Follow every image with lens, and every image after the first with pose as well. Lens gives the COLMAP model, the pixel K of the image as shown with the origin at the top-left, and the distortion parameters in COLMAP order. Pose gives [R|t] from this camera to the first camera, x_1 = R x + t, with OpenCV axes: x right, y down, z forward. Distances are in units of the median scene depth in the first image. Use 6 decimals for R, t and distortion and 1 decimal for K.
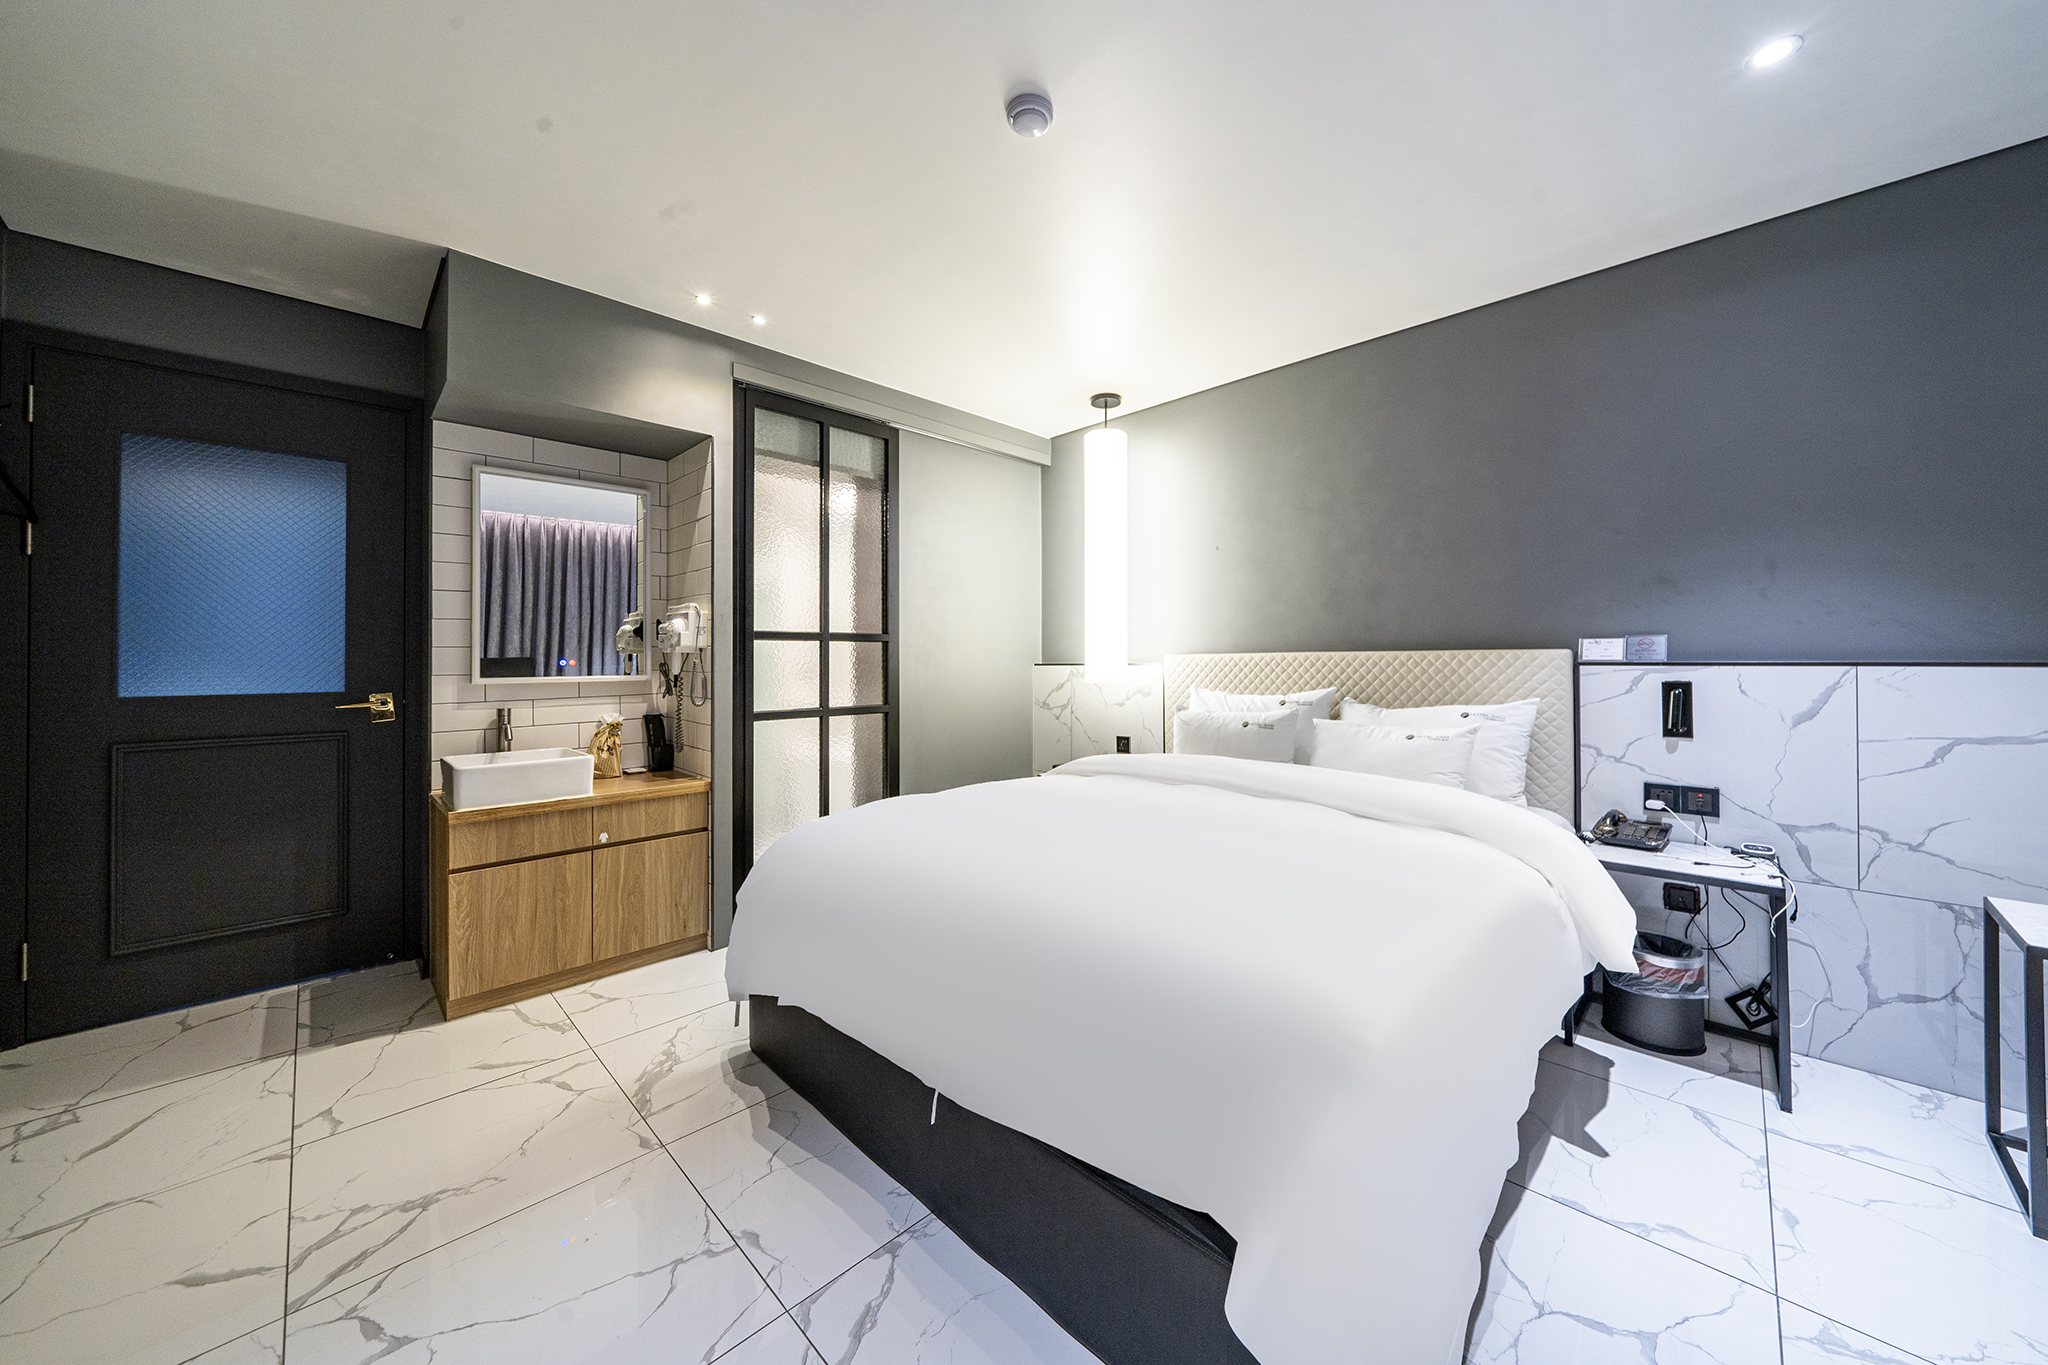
lens RADIAL K [[709.2, 0, 1033.9], [0, 709.2, 655.1], [0, 0, 1]] dist [-0.008727, 0.000038]
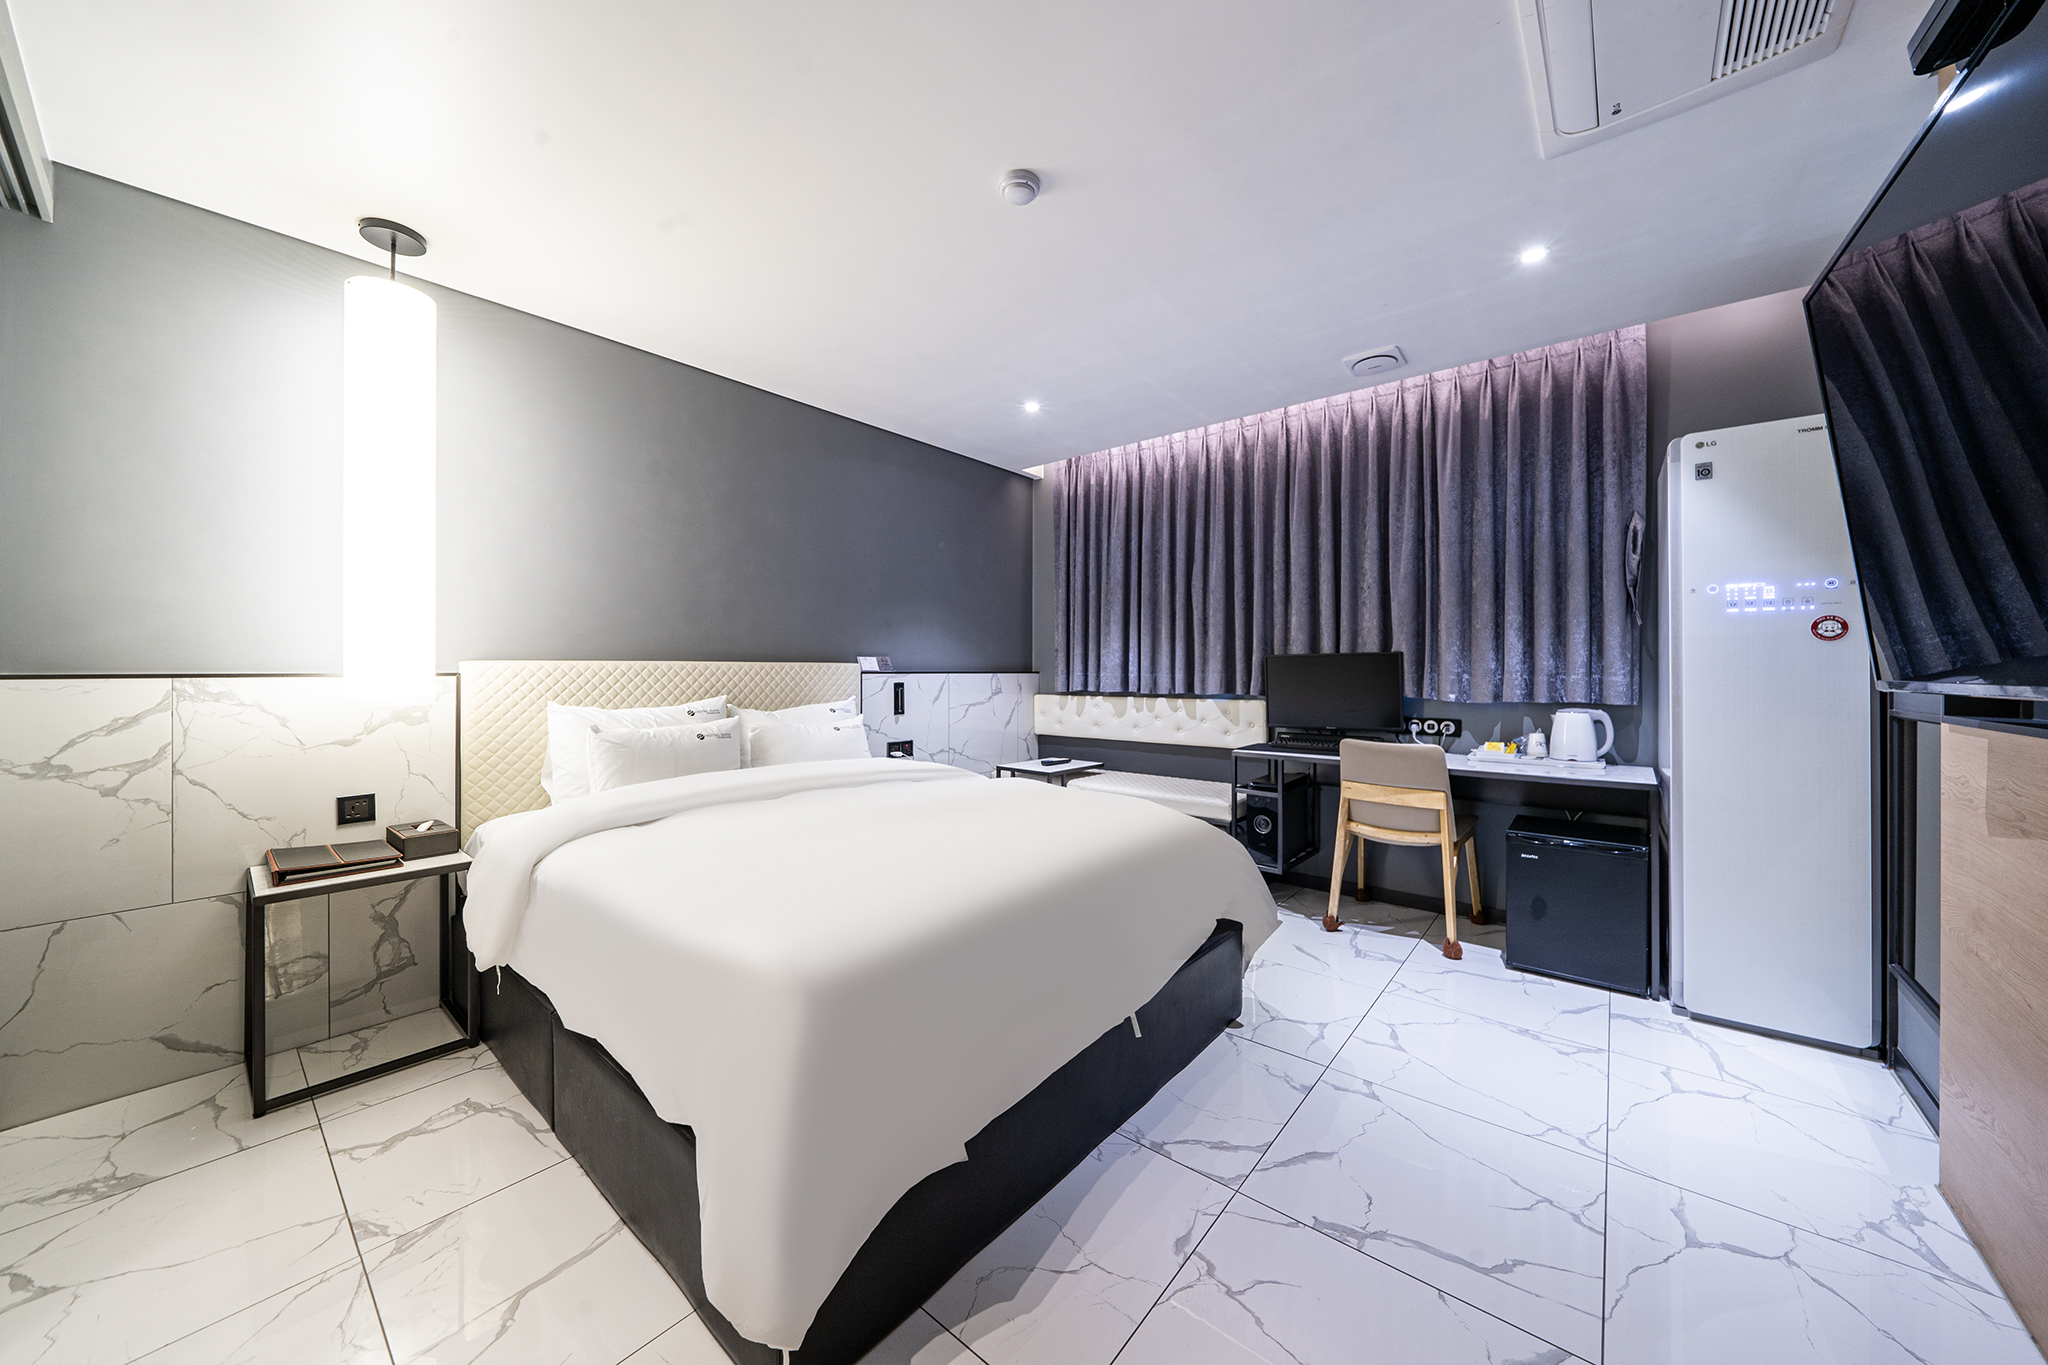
lens RADIAL K [[709.2, 0, 1033.5], [0, 709.2, 669.4], [0, 0, 1]] dist [-0.008727, 0.000038]
pose [[-0.082873, 0.007010, 0.996535, -0.772992], [-0.005999, 0.999954, -0.007533, 0.014458], [-0.996542, -0.006602, -0.082827, 0.725693]]
